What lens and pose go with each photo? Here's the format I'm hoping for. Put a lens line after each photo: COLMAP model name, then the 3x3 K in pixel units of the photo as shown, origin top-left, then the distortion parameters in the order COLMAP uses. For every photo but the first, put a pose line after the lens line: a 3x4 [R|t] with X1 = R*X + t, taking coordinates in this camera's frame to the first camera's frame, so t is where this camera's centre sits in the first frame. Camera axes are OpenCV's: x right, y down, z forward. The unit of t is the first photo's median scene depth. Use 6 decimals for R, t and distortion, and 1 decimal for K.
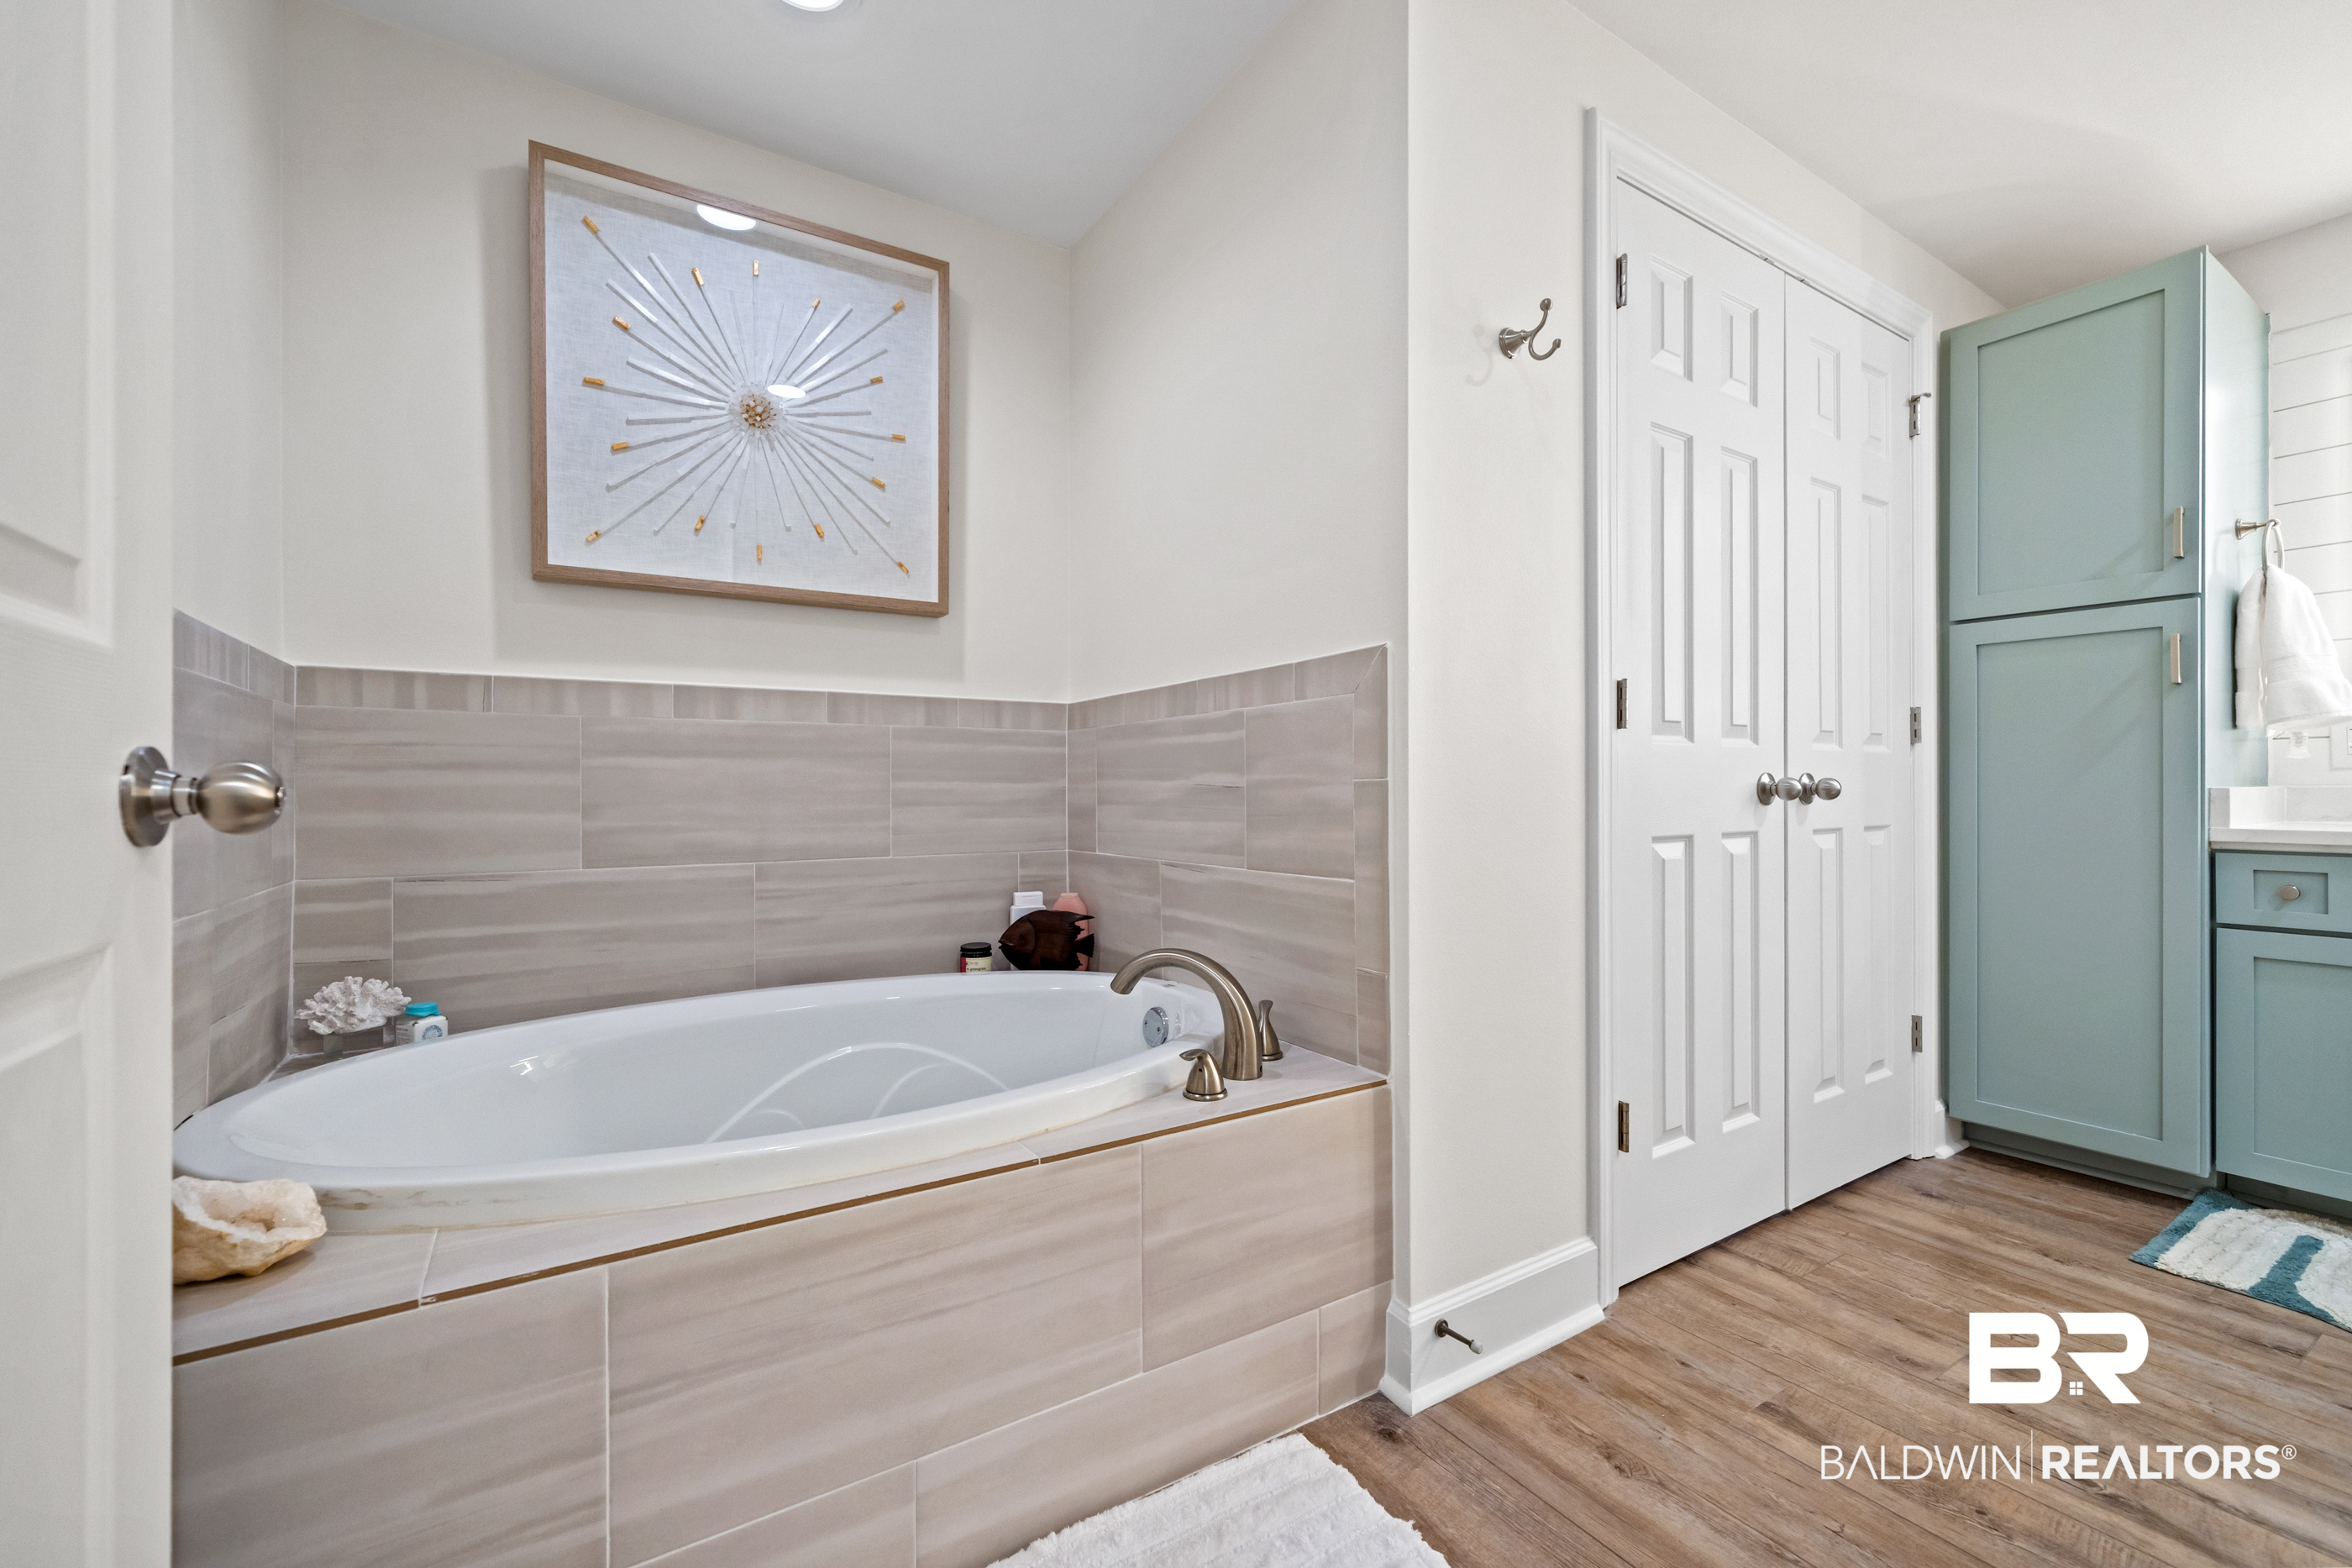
lens RADIAL K [[956.5, 0, 1168.8], [0, 956.5, 793.8], [0, 0, 1]] dist [-0.001285, -0.000396]
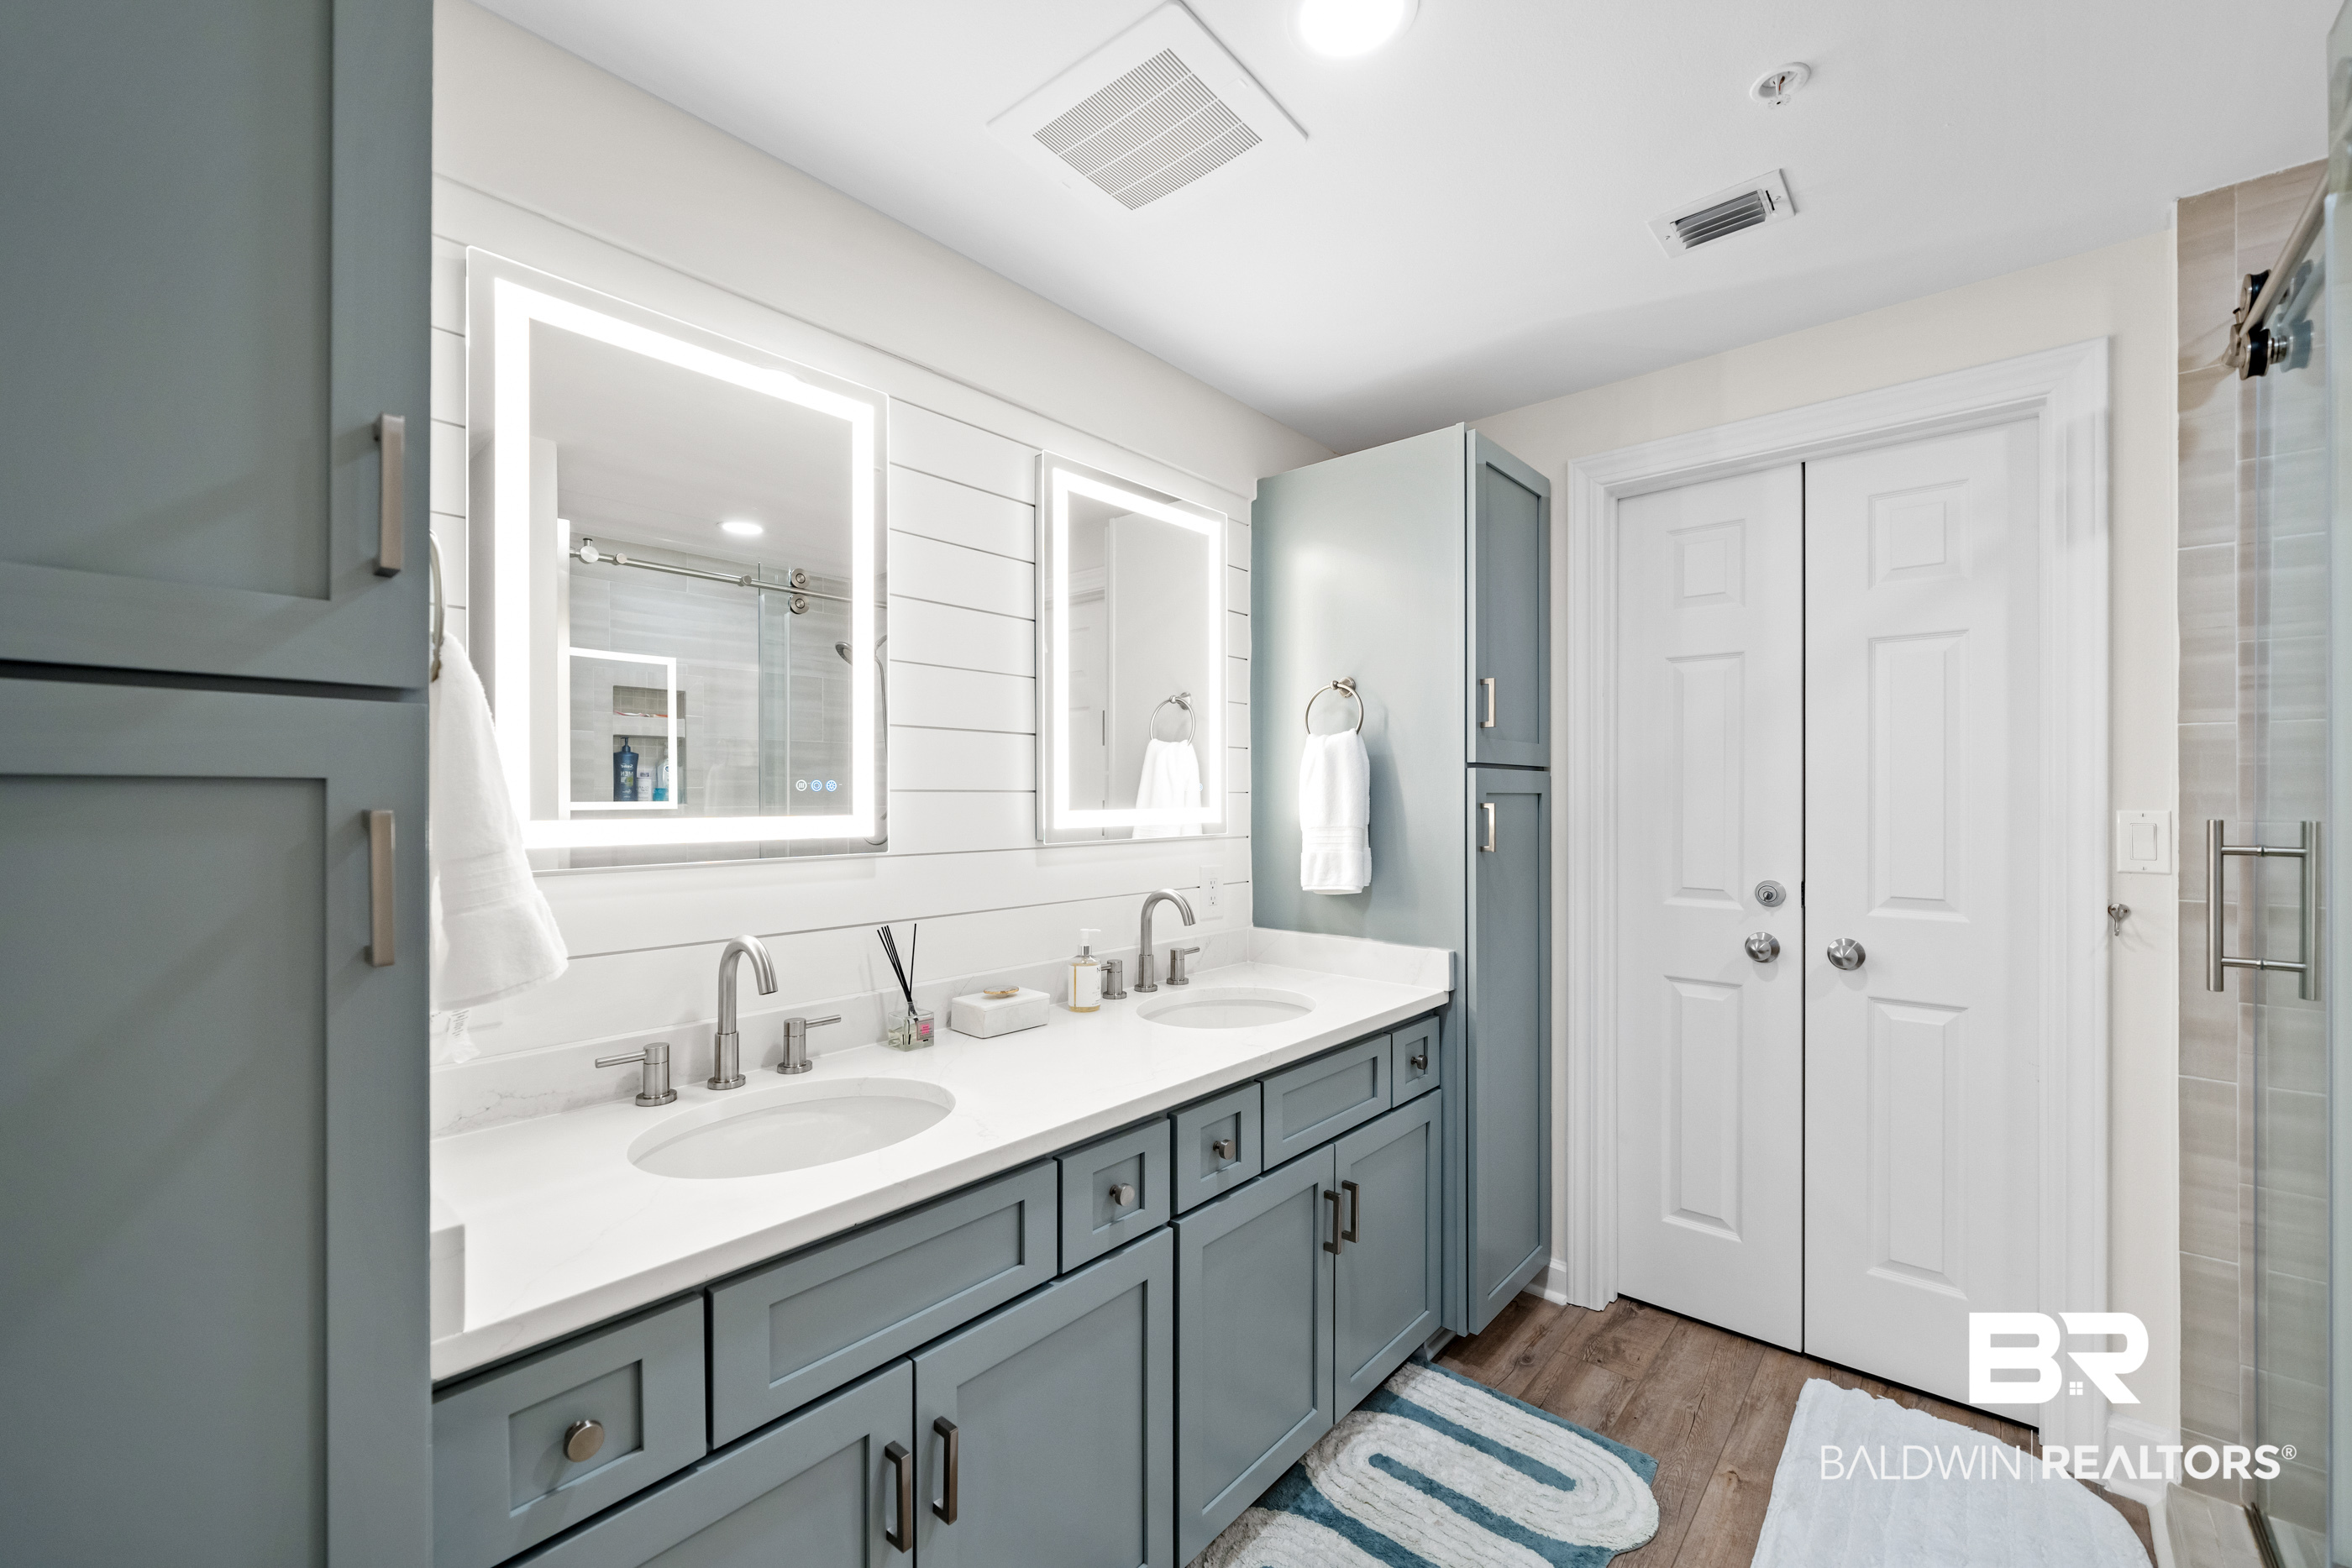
lens RADIAL K [[956.5, 0, 1168.8], [0, 956.5, 793.8], [0, 0, 1]] dist [-0.001285, -0.000396]
pose [[-0.289144, 0.003378, 0.957280, 0.669120], [0.003899, 0.999990, -0.002351, -0.169914], [-0.957278, 0.003053, -0.289154, 0.836669]]
